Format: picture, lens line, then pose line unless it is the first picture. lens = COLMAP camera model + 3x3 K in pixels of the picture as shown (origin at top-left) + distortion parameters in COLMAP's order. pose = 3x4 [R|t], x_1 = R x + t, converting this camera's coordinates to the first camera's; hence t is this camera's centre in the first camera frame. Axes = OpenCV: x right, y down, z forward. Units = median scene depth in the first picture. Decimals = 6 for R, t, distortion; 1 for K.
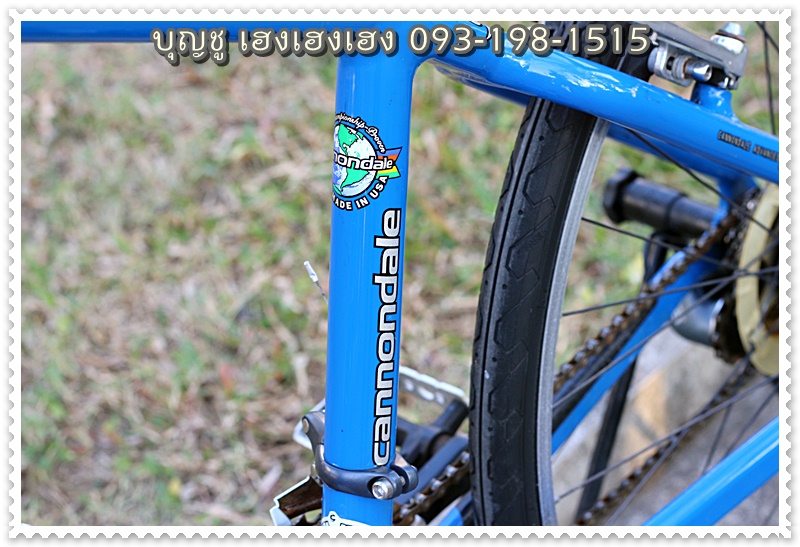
lens RADIAL K [[1856.1, 0, 400.0], [0, 1856.1, 273.5], [0, 0, 1]] dist [-0.091089, -0.140414]
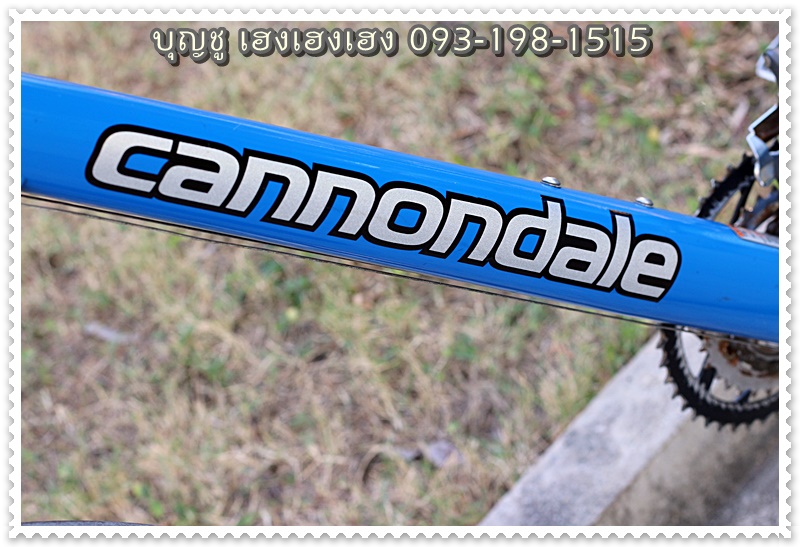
lens RADIAL K [[1856.1, 0, 400.0], [0, 1856.1, 273.5], [0, 0, 1]] dist [-0.091089, -0.140414]
pose [[0.958551, -0.128832, -0.254130, 0.002517], [0.173510, 0.971417, 0.161999, -0.008008], [0.225996, -0.199378, 0.953506, -0.091565]]
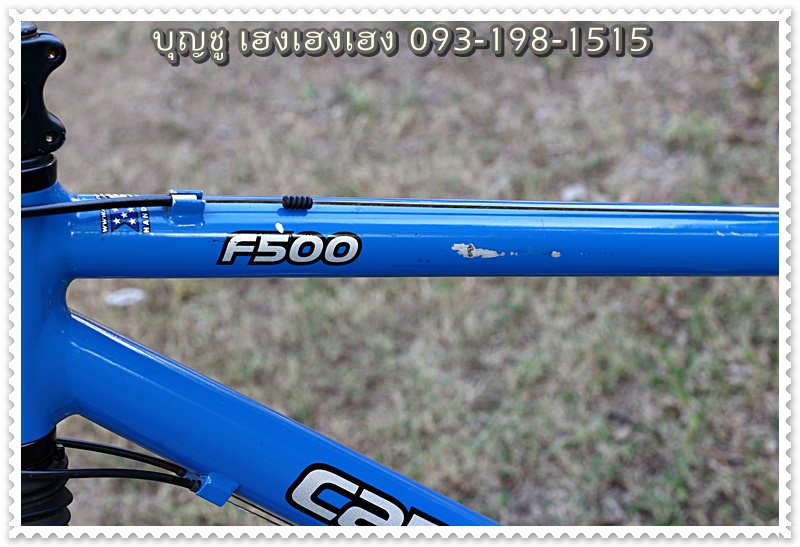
lens RADIAL K [[1856.1, 0, 400.0], [0, 1856.1, 273.5], [0, 0, 1]] dist [-0.091089, -0.140414]
pose [[0.937891, 0.077885, -0.338075, 0.039040], [-0.088150, 0.995993, -0.015090, -0.034187], [0.335545, 0.043954, 0.940998, -0.204518]]
